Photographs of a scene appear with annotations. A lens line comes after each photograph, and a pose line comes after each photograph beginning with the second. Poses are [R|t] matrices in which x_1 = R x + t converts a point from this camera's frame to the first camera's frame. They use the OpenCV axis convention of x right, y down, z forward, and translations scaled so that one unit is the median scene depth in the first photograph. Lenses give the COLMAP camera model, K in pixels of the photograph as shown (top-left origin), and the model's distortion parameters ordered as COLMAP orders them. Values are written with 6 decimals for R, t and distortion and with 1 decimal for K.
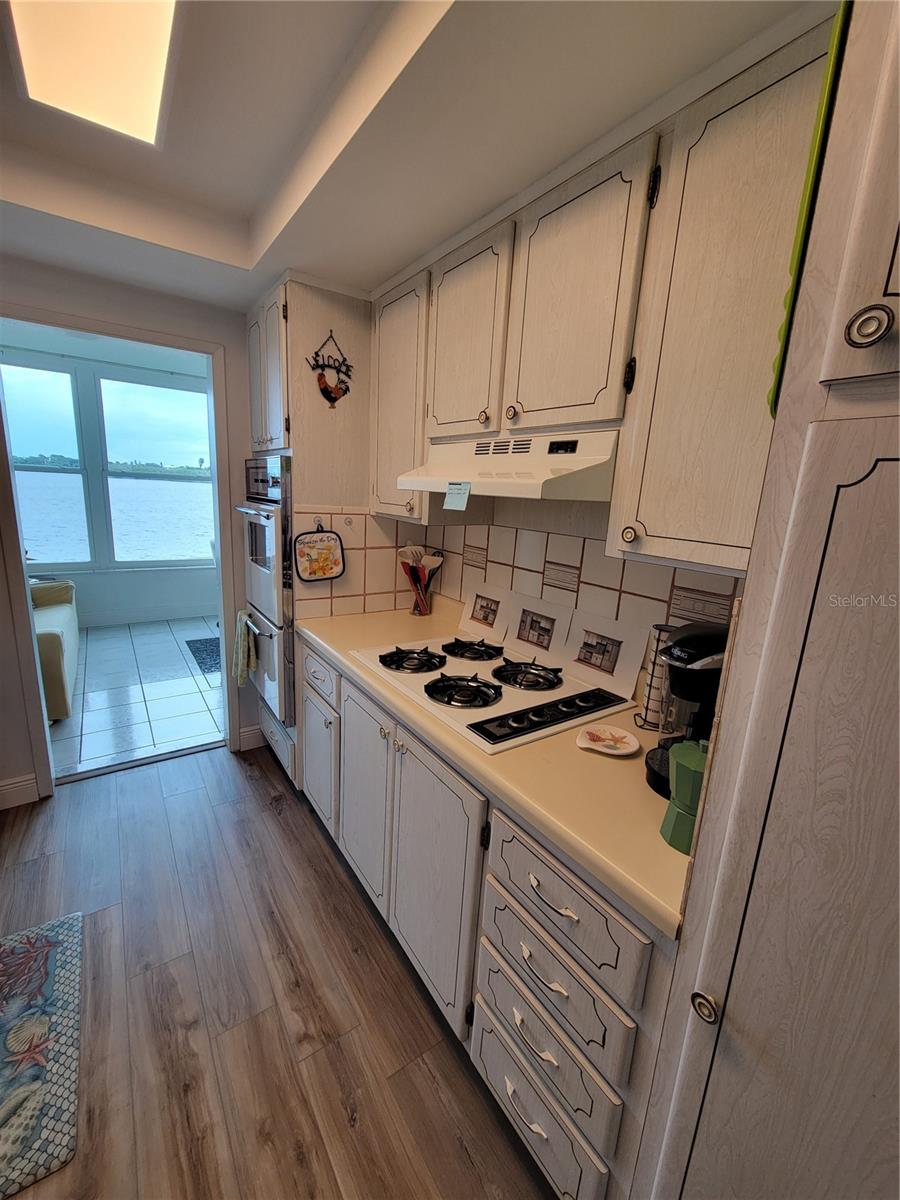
lens RADIAL K [[488.2, 0, 444.0], [0, 488.2, 596.2], [0, 0, 1]] dist [0.000066, -0.000671]
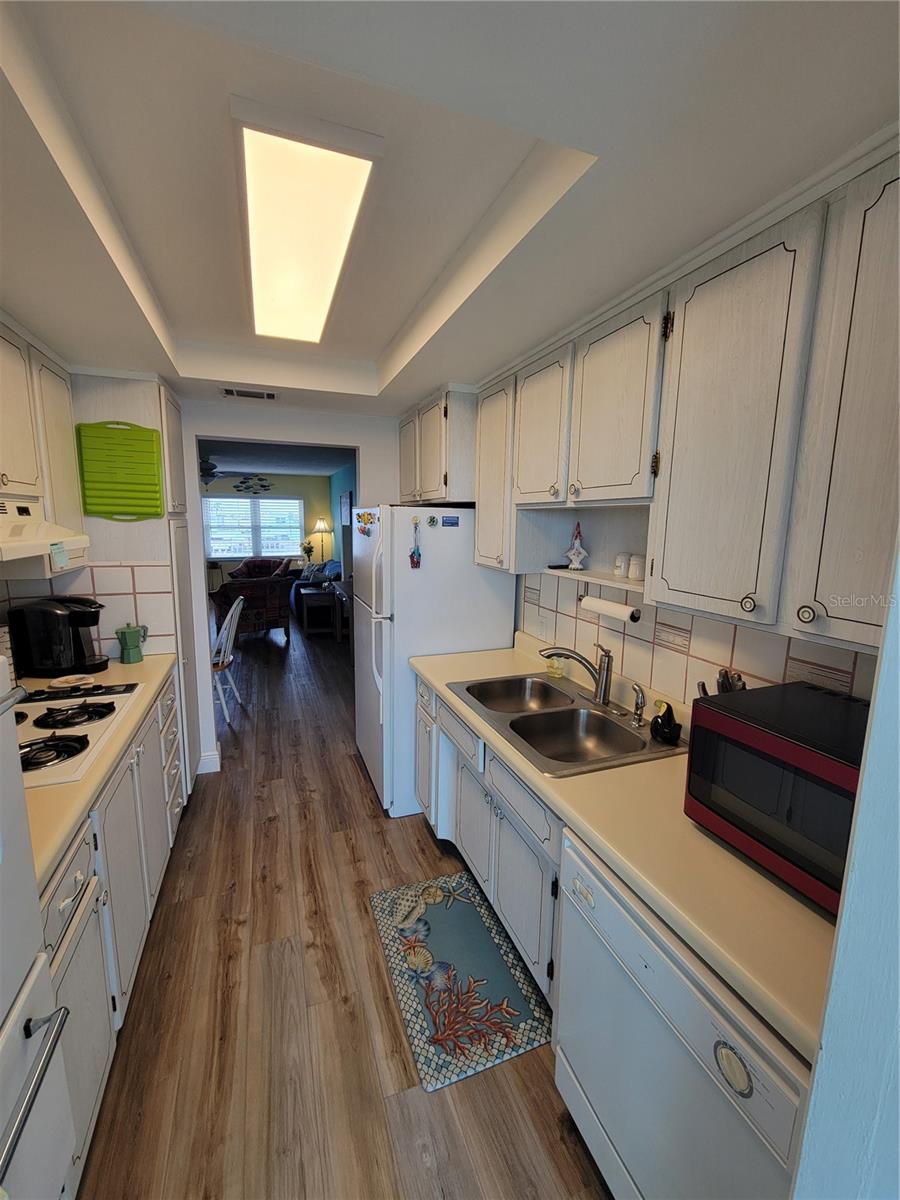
lens RADIAL K [[488.2, 0, 449.8], [0, 488.2, 596.0], [0, 0, 1]] dist [0.000066, -0.000671]
pose [[-0.969668, -0.102058, 0.222100, -1.141497], [-0.011952, 0.927370, 0.373955, -0.559756], [-0.244134, 0.359958, -0.900460, 1.854313]]
